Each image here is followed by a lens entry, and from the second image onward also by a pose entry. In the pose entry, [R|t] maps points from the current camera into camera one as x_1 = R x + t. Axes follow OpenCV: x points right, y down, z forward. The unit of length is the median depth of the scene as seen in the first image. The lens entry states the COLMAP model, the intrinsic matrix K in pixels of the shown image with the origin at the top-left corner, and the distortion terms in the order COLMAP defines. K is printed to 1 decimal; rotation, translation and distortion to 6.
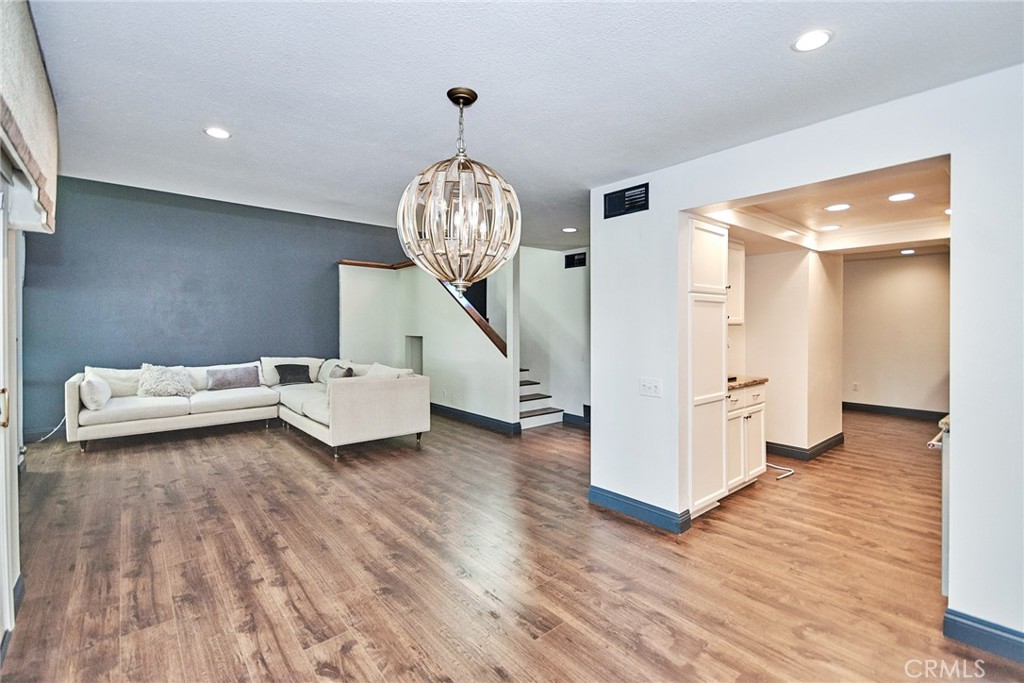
lens RADIAL K [[456.4, 0, 518.0], [0, 456.4, 337.3], [0, 0, 1]] dist [0.028658, -0.016098]
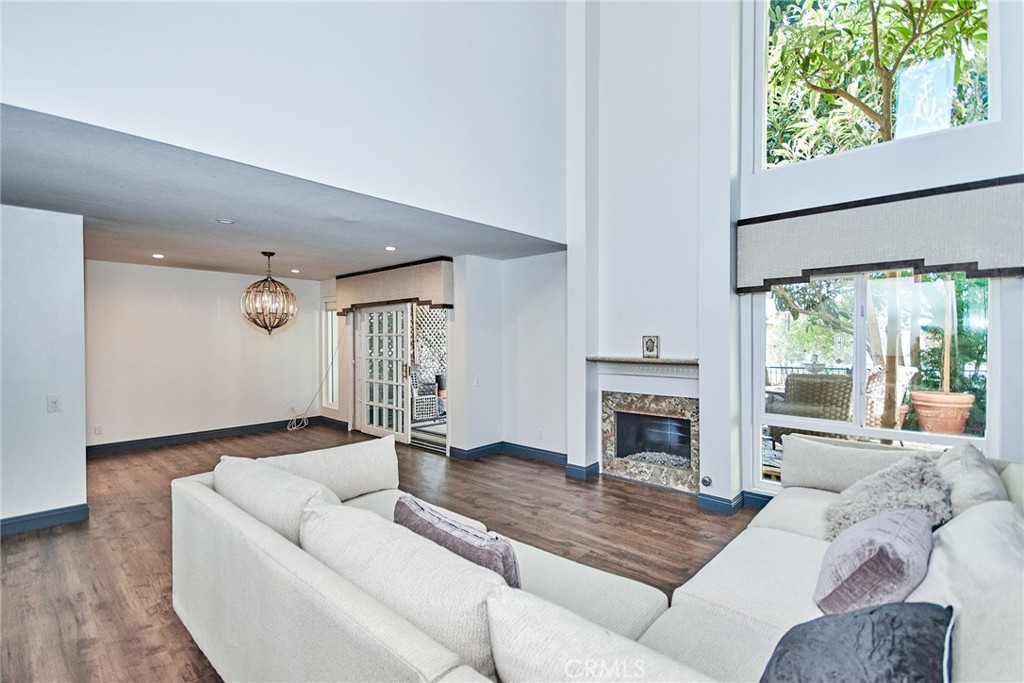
lens RADIAL K [[456.4, 0, 518.0], [0, 456.4, 337.3], [0, 0, 1]] dist [0.028658, -0.016098]
pose [[-0.991035, 0.004120, -0.133539, -0.979455], [0.001004, 0.999726, 0.023393, -0.111280], [0.133598, 0.023049, -0.990768, 3.160359]]
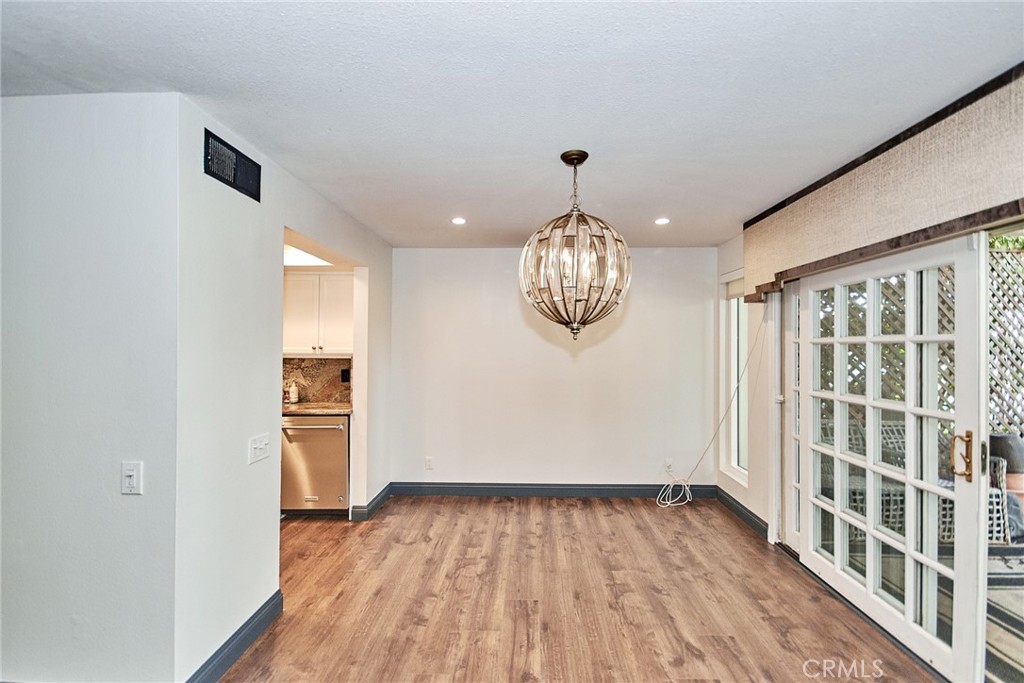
lens RADIAL K [[452.6, 0, 512.8], [0, 452.6, 345.2], [0, 0, 1]] dist [0.025092, -0.015012]
pose [[-0.737128, 0.000531, 0.675753, -0.655420], [0.014388, 0.999785, 0.014910, -0.078658], [-0.675600, 0.020714, -0.736978, 1.649103]]
